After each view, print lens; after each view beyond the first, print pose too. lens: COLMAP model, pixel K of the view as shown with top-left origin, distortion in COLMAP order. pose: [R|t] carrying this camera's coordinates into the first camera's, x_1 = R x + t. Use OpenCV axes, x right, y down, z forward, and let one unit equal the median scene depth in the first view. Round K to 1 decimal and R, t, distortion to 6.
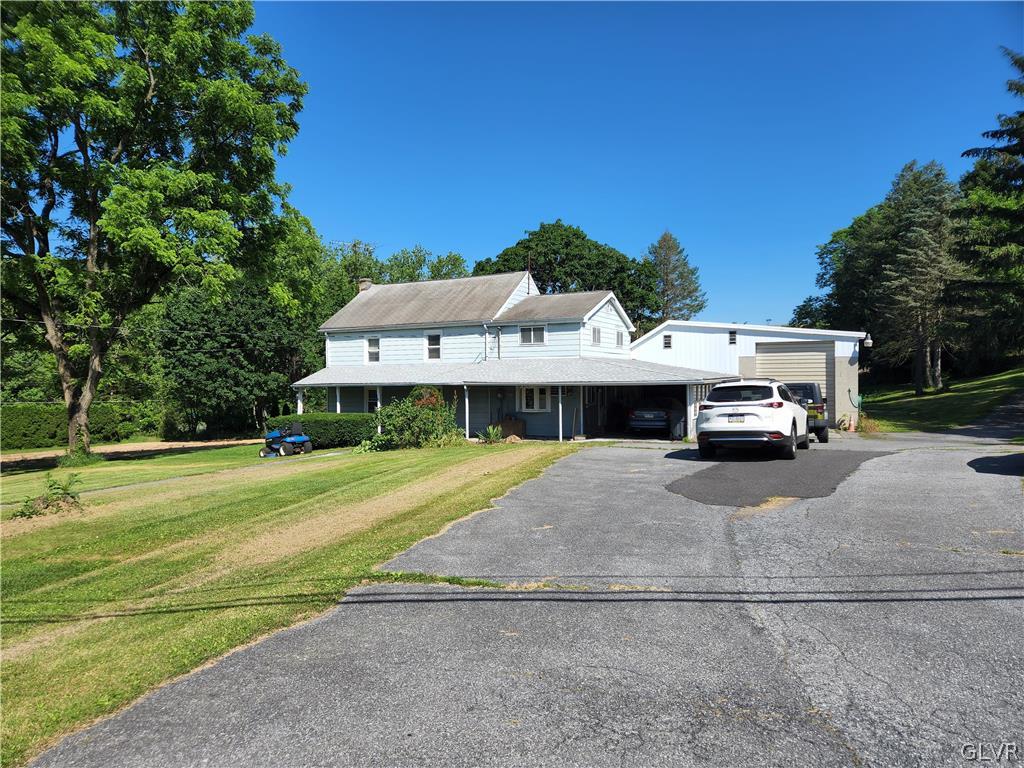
lens RADIAL K [[688.4, 0, 507.2], [0, 688.4, 379.8], [0, 0, 1]] dist [0.063130, -0.000911]
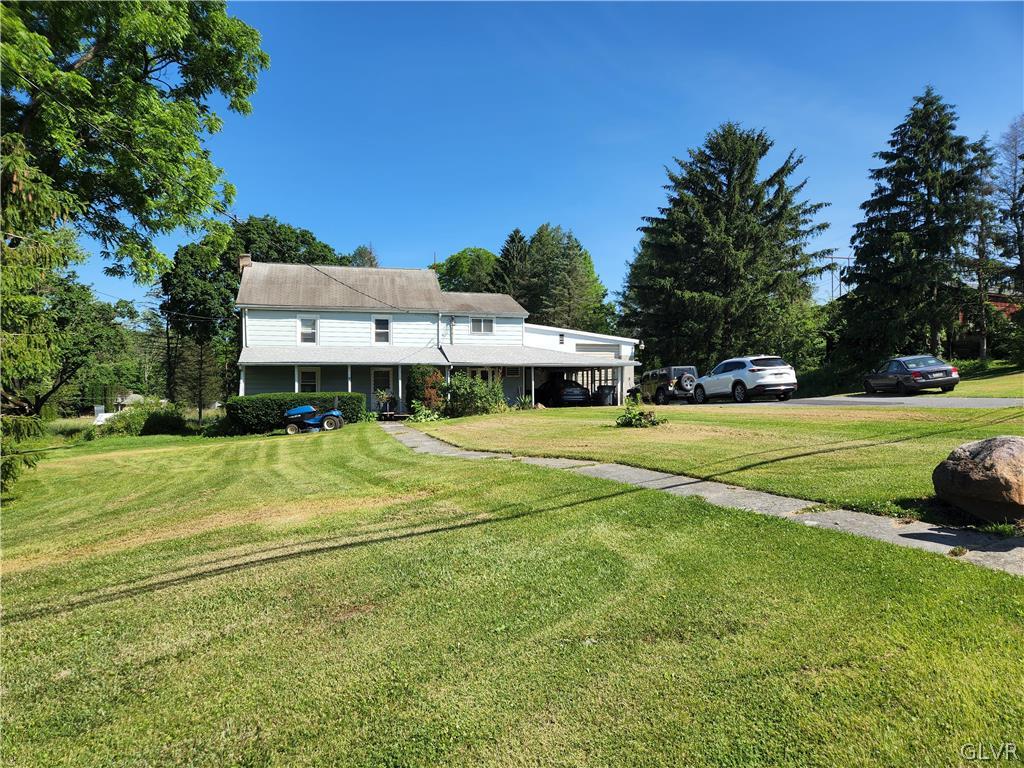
lens RADIAL K [[688.4, 0, 514.3], [0, 688.4, 388.4], [0, 0, 1]] dist [0.063130, -0.000911]
pose [[0.736586, 0.007684, 0.676300, -0.651100], [0.000941, 0.999923, -0.012385, 0.052118], [-0.676343, 0.009759, 0.736522, 0.079702]]
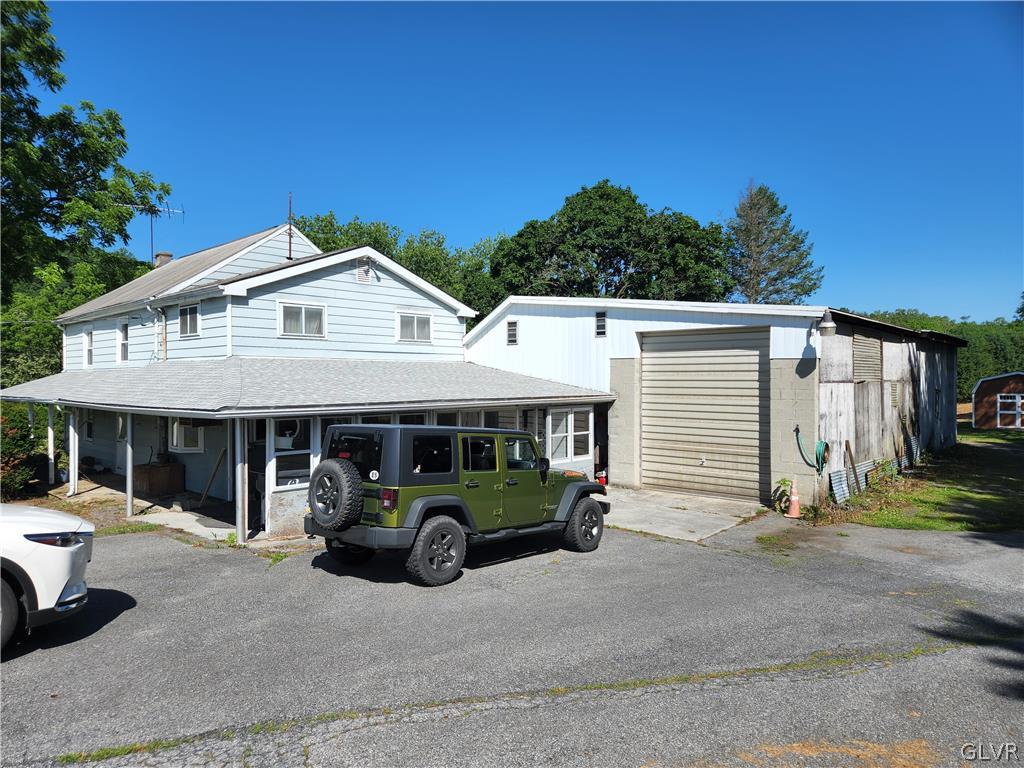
lens RADIAL K [[688.4, 0, 516.0], [0, 688.4, 383.3], [0, 0, 1]] dist [0.063130, -0.000911]
pose [[0.952297, 0.011503, -0.304956, 0.431151], [-0.010978, 0.999934, 0.003435, -0.015302], [0.304975, 0.000077, 0.952360, 0.468271]]
